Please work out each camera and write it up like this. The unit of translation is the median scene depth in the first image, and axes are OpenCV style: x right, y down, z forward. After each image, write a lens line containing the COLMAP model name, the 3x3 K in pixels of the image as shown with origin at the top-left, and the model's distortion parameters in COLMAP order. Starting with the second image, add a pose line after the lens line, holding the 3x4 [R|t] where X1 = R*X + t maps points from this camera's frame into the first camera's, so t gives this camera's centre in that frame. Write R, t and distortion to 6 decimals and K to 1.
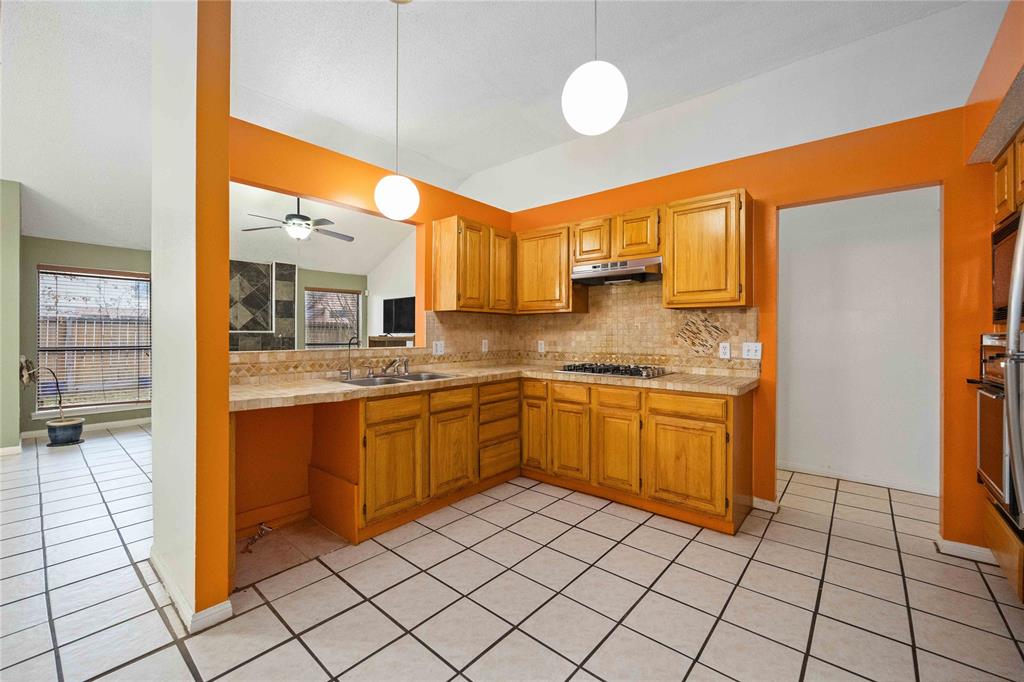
lens RADIAL K [[413.0, 0, 495.3], [0, 413.0, 336.8], [0, 0, 1]] dist [0.020687, -0.000128]
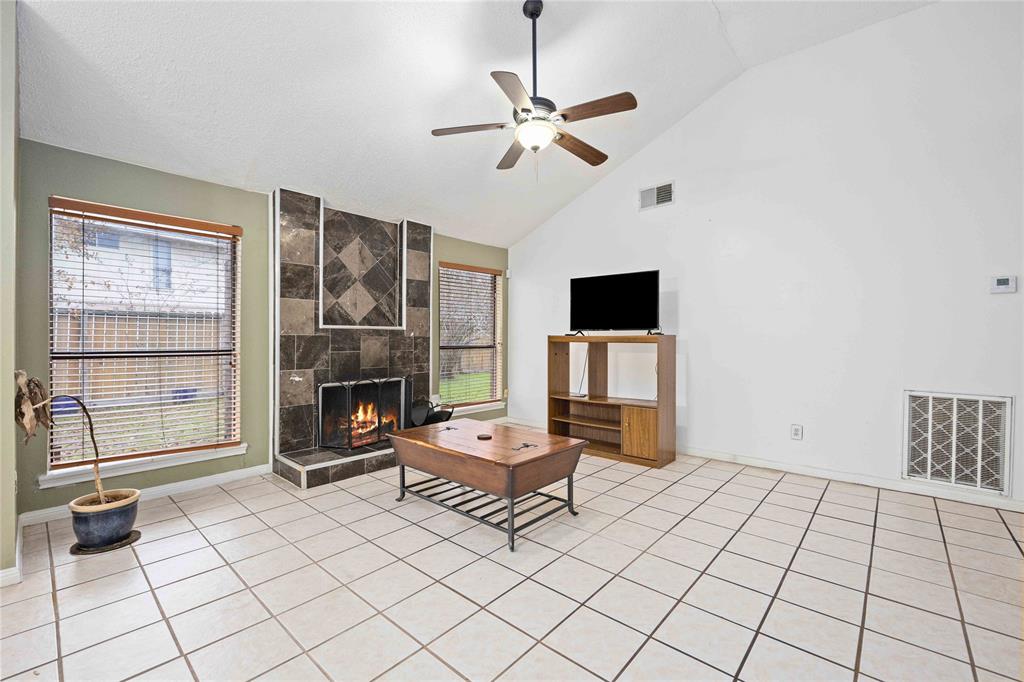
lens RADIAL K [[425.6, 0, 512.0], [0, 425.6, 341.0], [0, 0, 1]] dist [0.003552, 0.000543]
pose [[0.999937, 0.000989, 0.011212, -0.373835], [-0.001043, 0.999988, 0.004800, 0.004841], [-0.011207, -0.004811, 0.999926, 0.336212]]
